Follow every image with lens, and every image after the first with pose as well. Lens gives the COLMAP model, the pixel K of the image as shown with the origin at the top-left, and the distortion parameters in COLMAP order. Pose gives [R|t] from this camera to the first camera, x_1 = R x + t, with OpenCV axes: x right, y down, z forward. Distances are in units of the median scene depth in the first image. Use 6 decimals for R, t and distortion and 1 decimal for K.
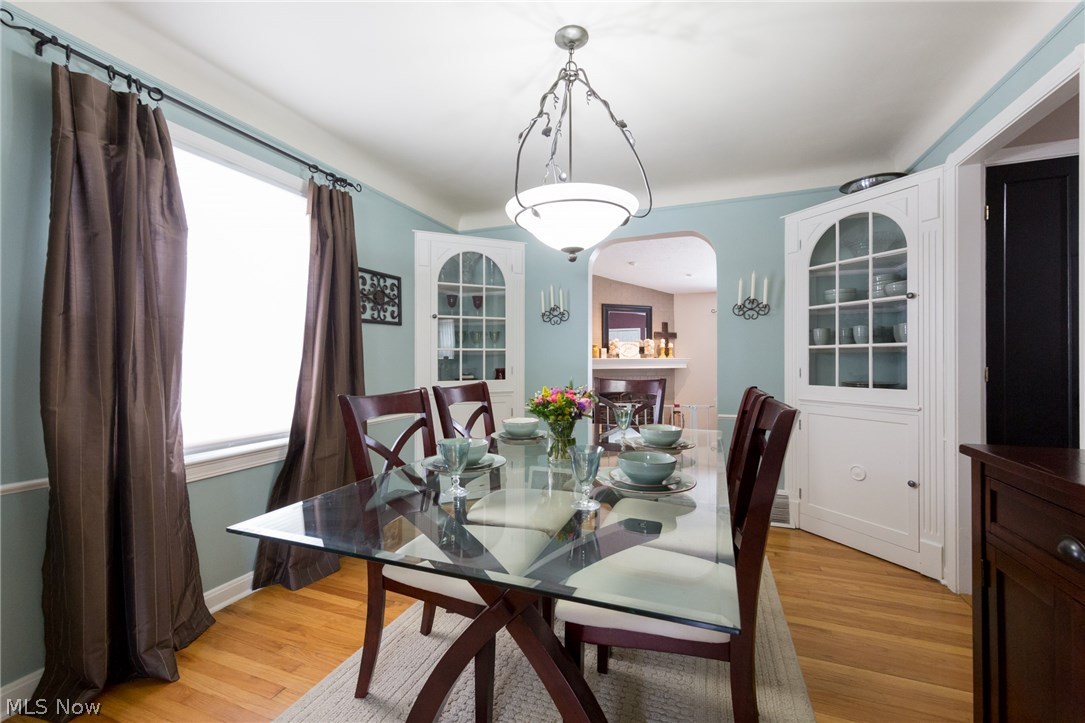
lens RADIAL K [[439.7, 0, 542.5], [0, 439.7, 361.5], [0, 0, 1]] dist [0.000948, 0.000110]
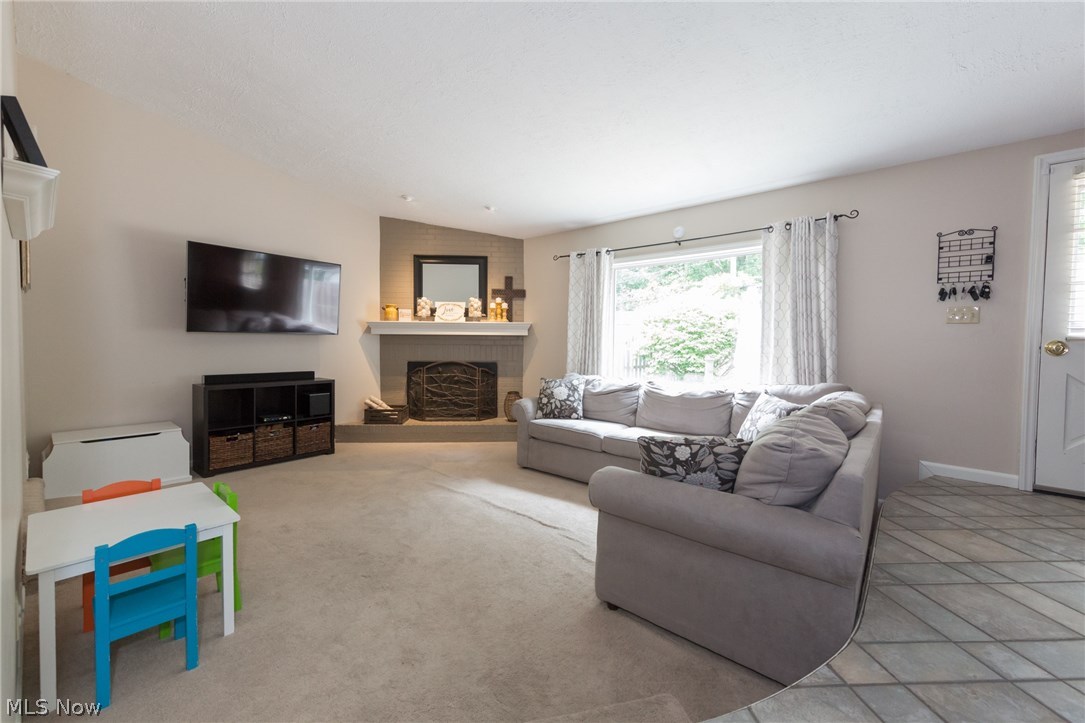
lens RADIAL K [[439.7, 0, 542.5], [0, 439.7, 361.5], [0, 0, 1]] dist [0.000948, 0.000110]
pose [[0.944915, 0.026195, -0.326265, 1.364363], [-0.011963, 0.998890, 0.045553, 0.056498], [0.327097, -0.039141, 0.944180, 0.650672]]
